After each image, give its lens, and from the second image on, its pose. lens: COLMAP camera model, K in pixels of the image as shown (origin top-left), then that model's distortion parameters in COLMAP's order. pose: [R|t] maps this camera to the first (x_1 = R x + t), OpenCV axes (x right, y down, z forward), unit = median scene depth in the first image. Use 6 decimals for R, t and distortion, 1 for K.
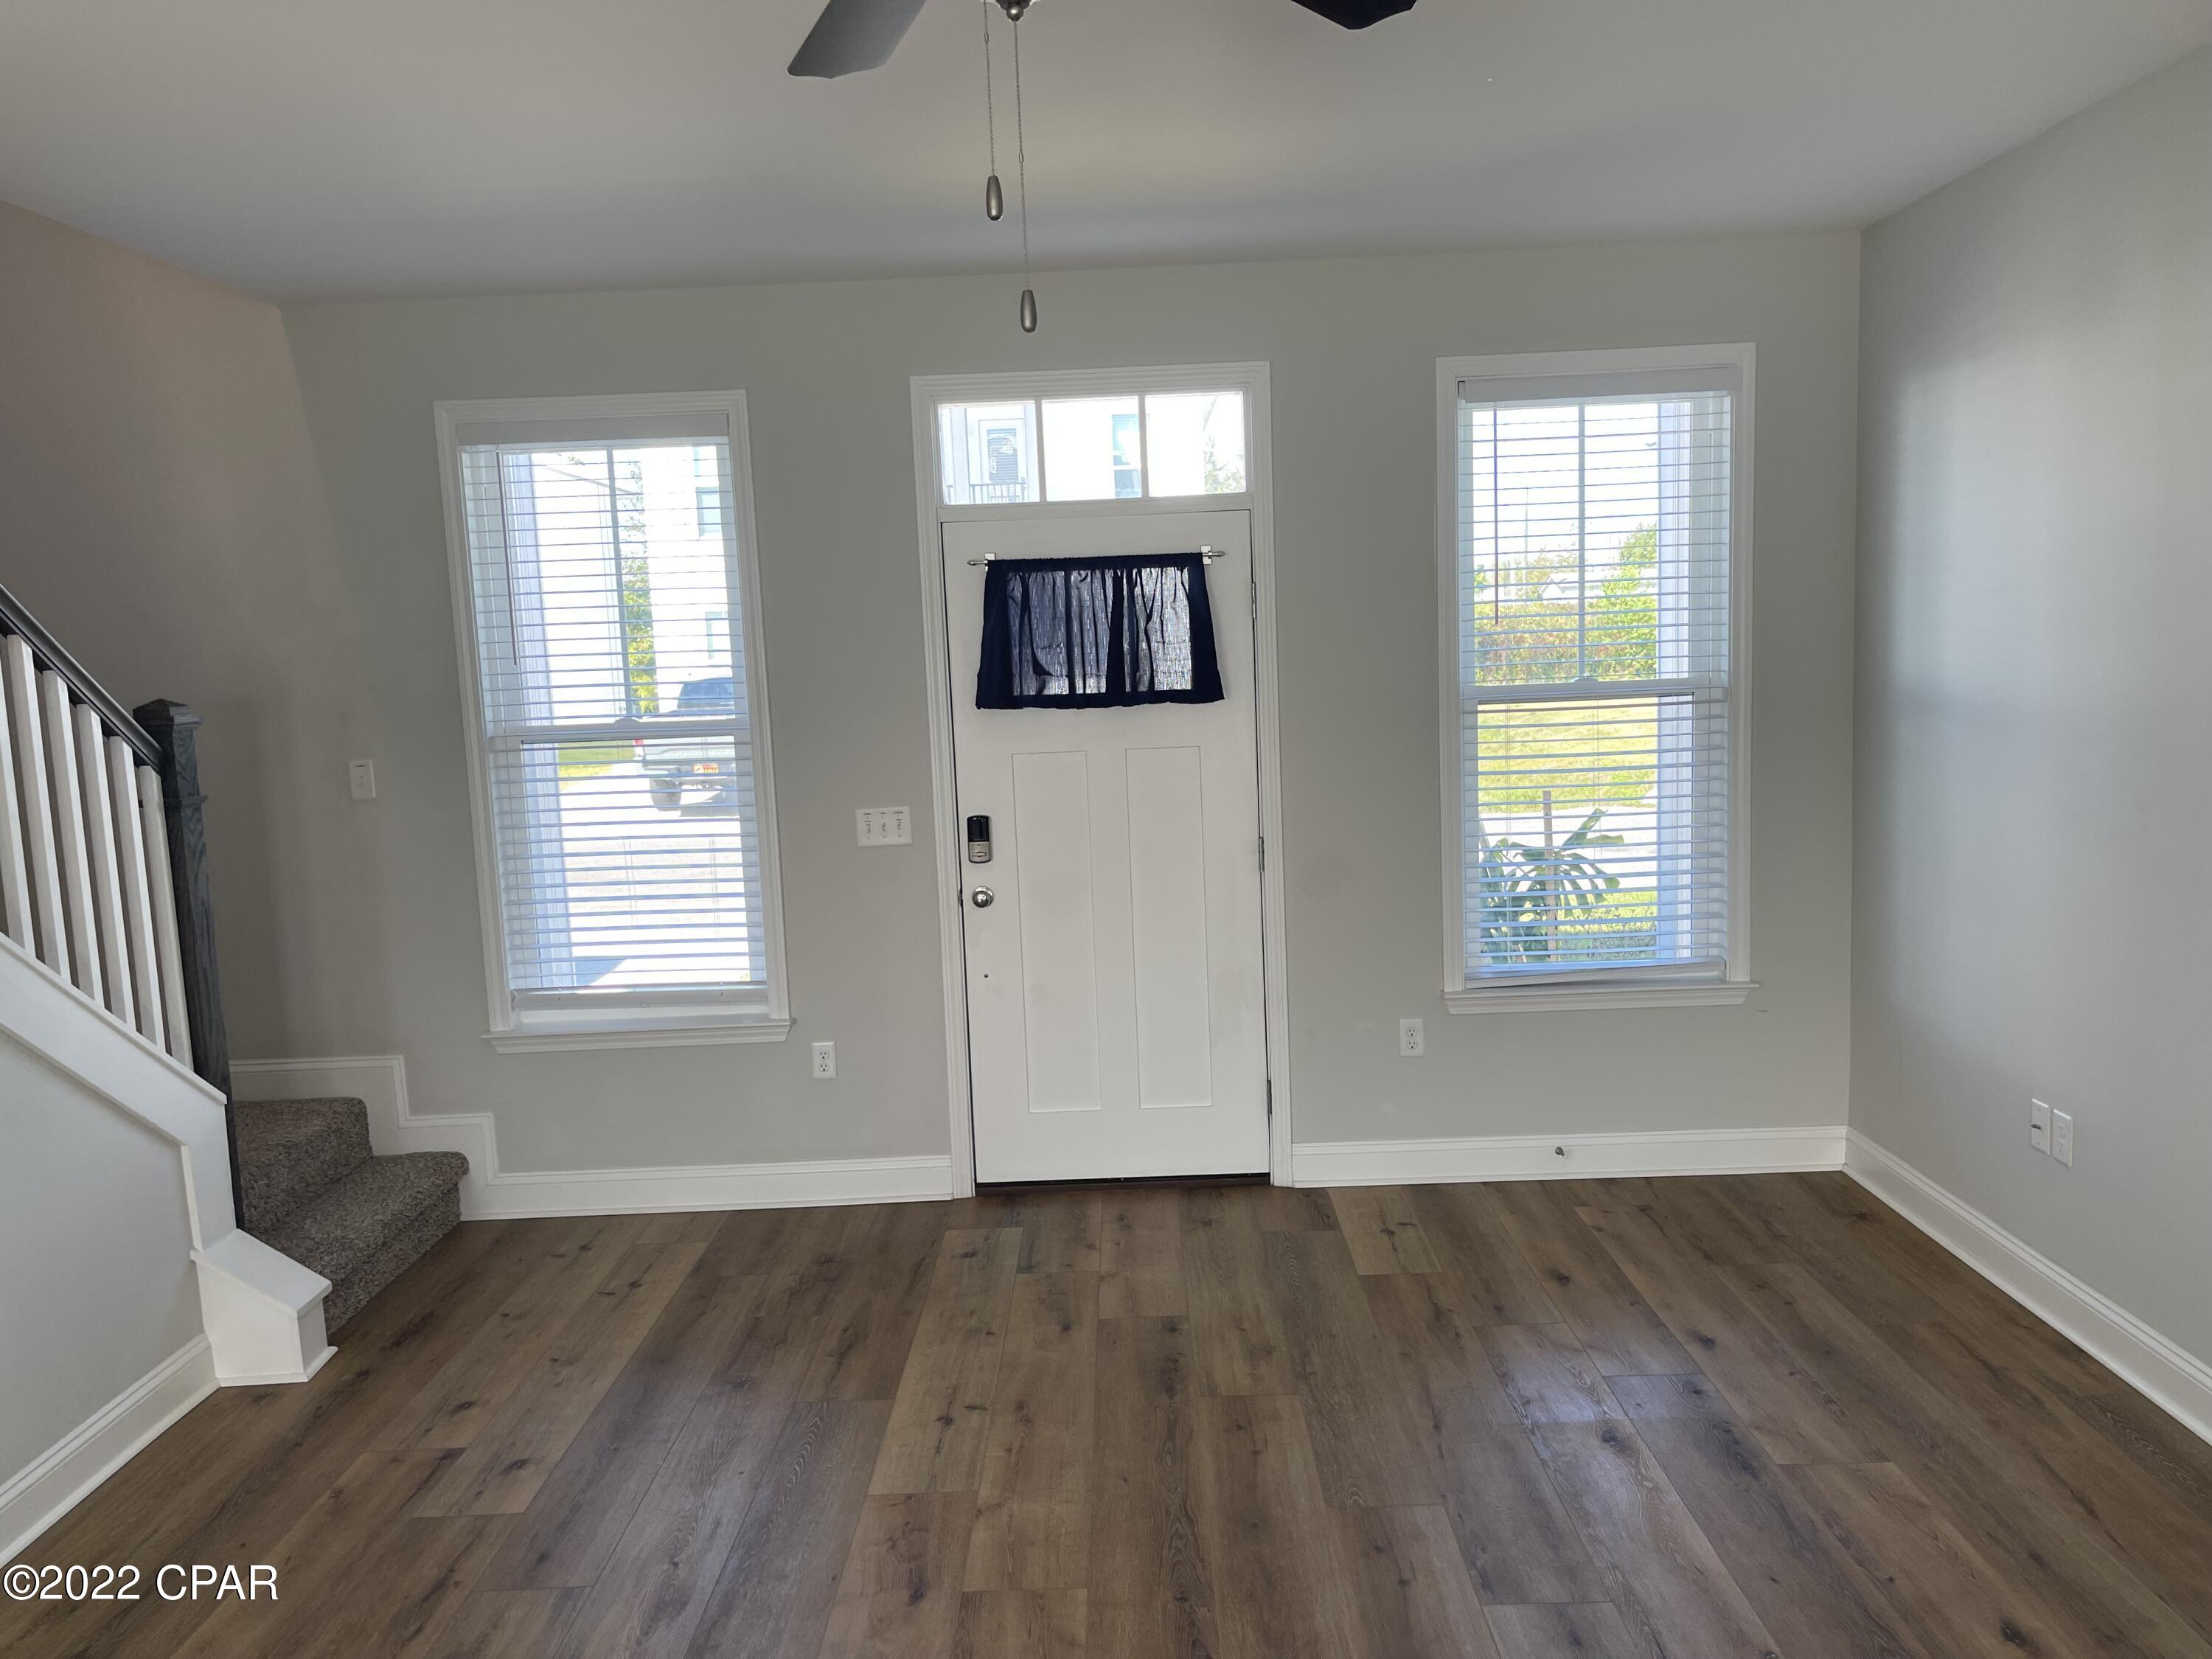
lens RADIAL K [[1679.6, 0, 1109.9], [0, 1679.6, 843.4], [0, 0, 1]] dist [0.049924, -0.056902]
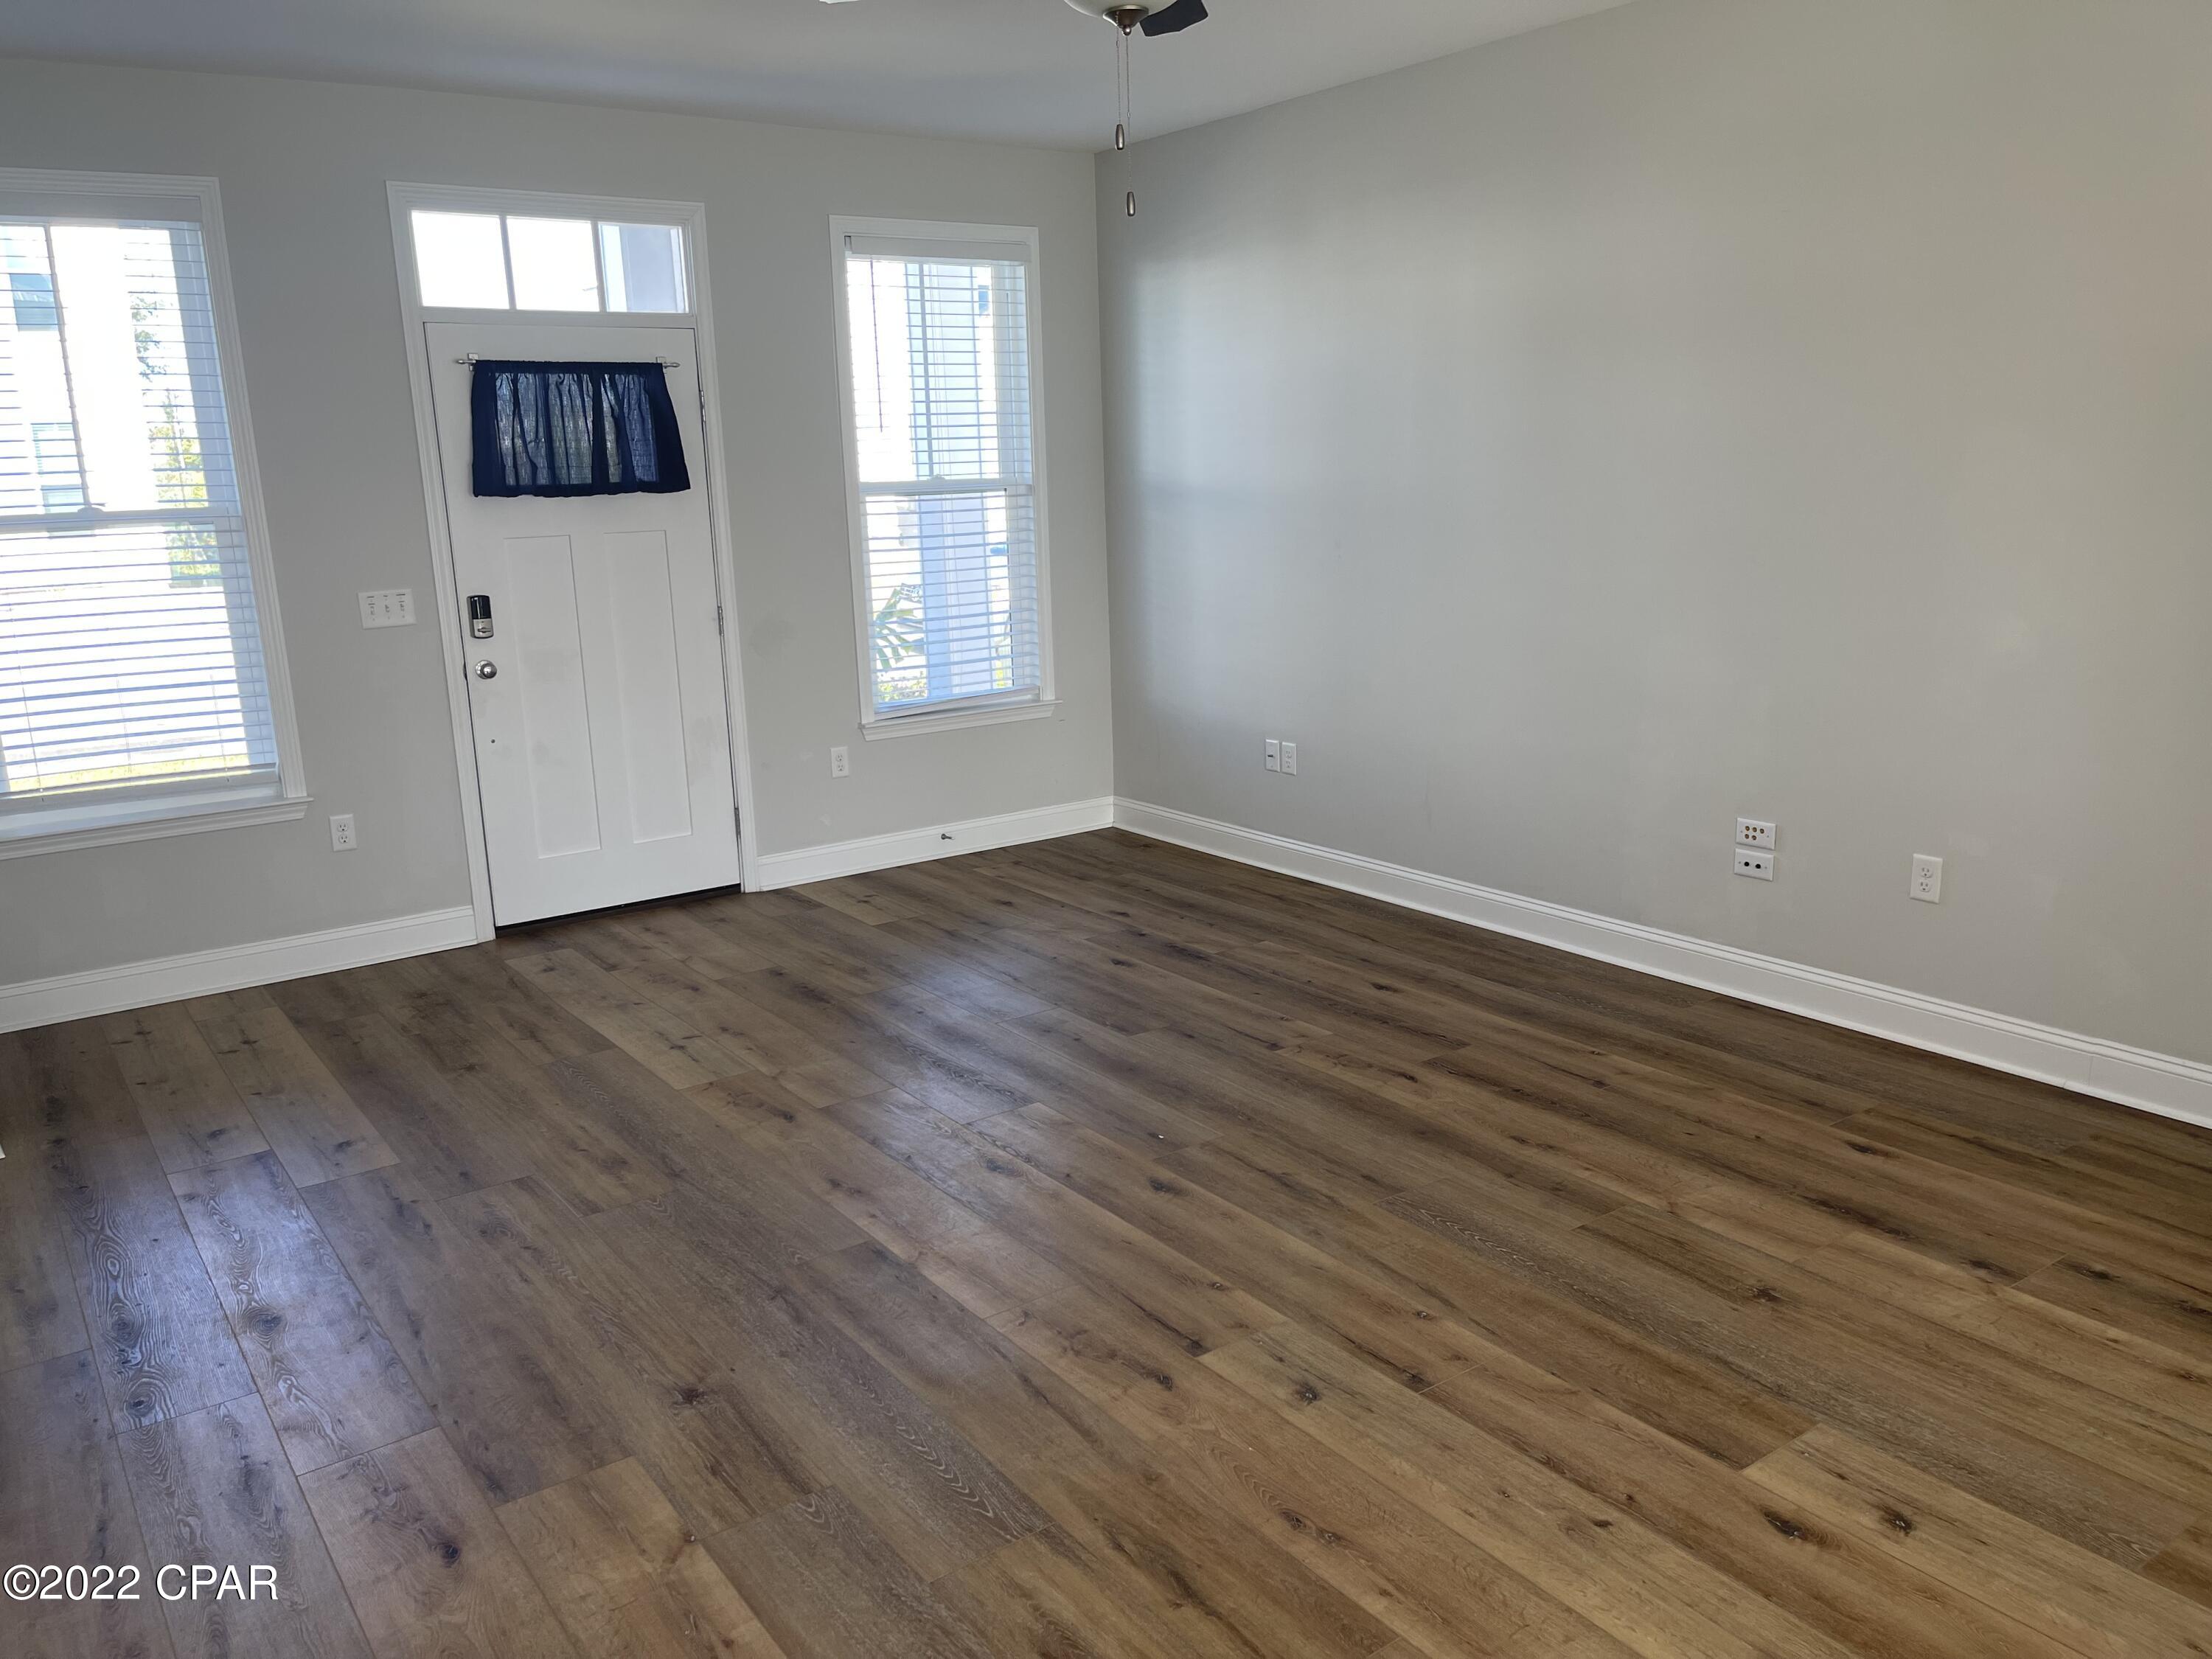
lens RADIAL K [[1679.6, 0, 1108.3], [0, 1679.6, 843.9], [0, 0, 1]] dist [0.049924, -0.056902]
pose [[0.805088, -0.118560, 0.581186, -0.420101], [0.071806, 0.992095, 0.102915, 0.062642], [-0.588793, -0.041123, 0.807237, -0.158558]]
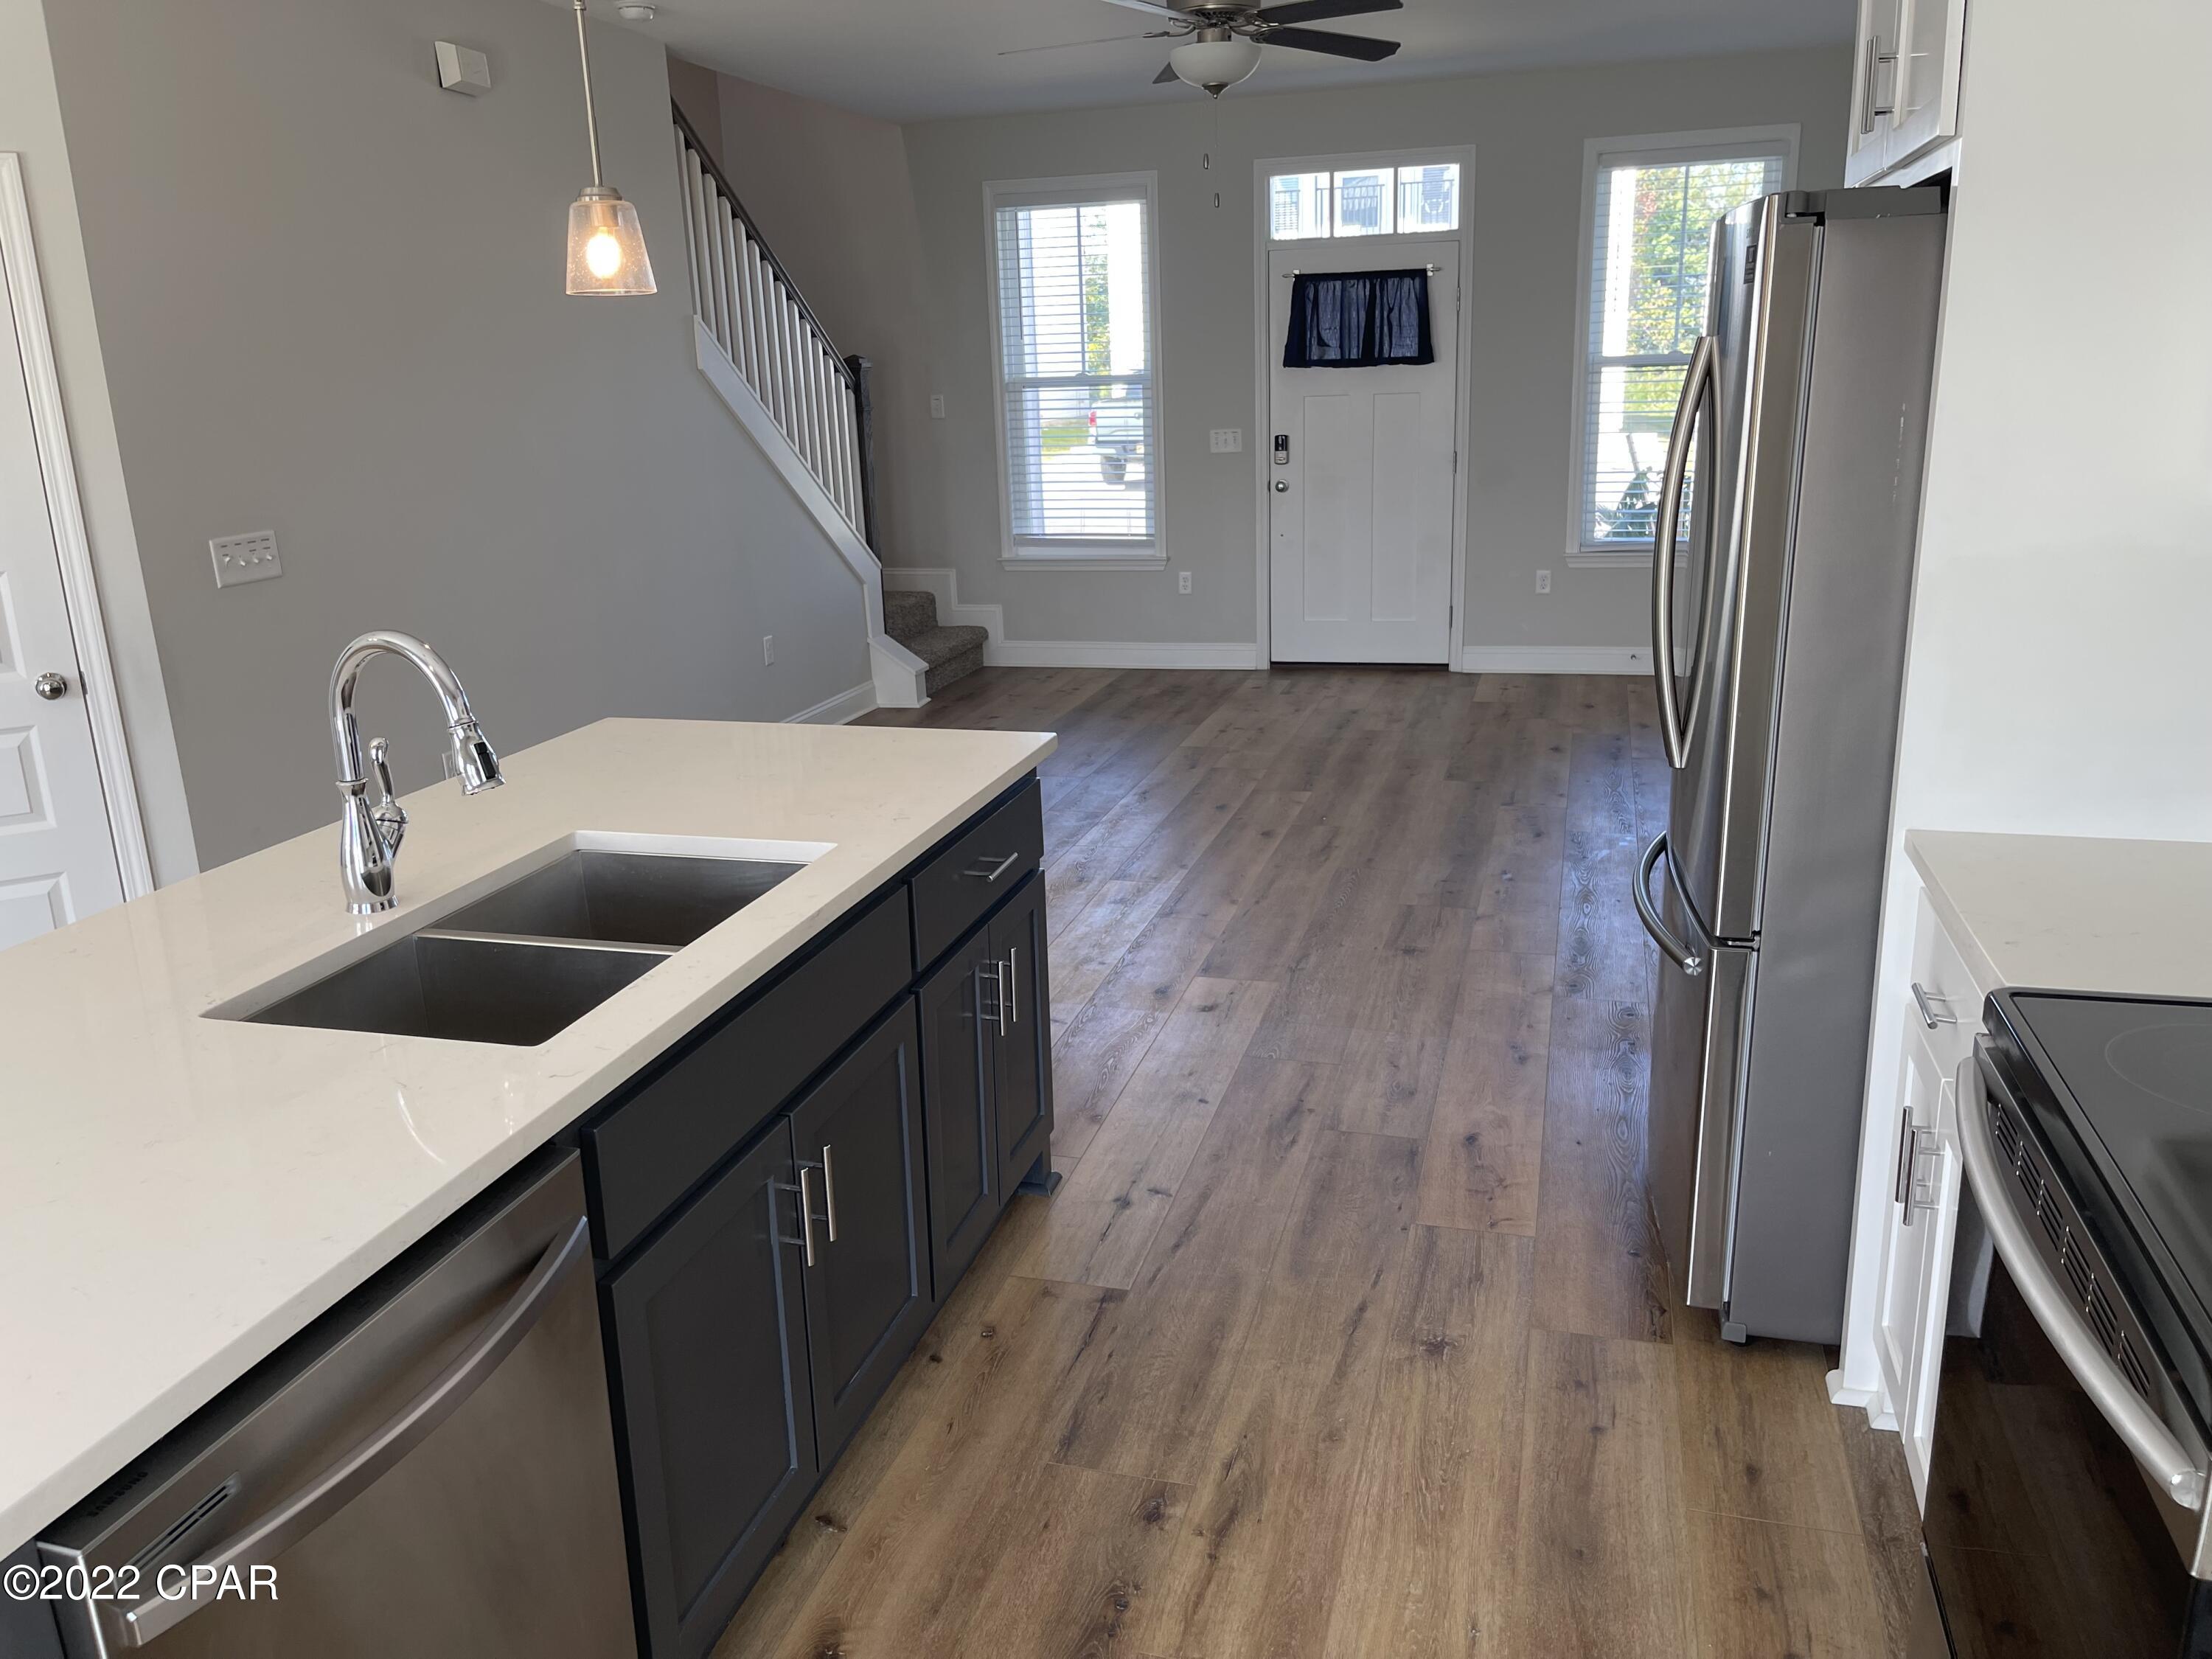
lens RADIAL K [[1679.6, 0, 1088.6], [0, 1679.6, 840.7], [0, 0, 1]] dist [0.049924, -0.056902]
pose [[0.963952, 0.079373, -0.253963, 0.196452], [-0.036763, 0.985046, 0.168323, 0.107390], [0.263526, -0.152918, 0.952455, -0.715944]]
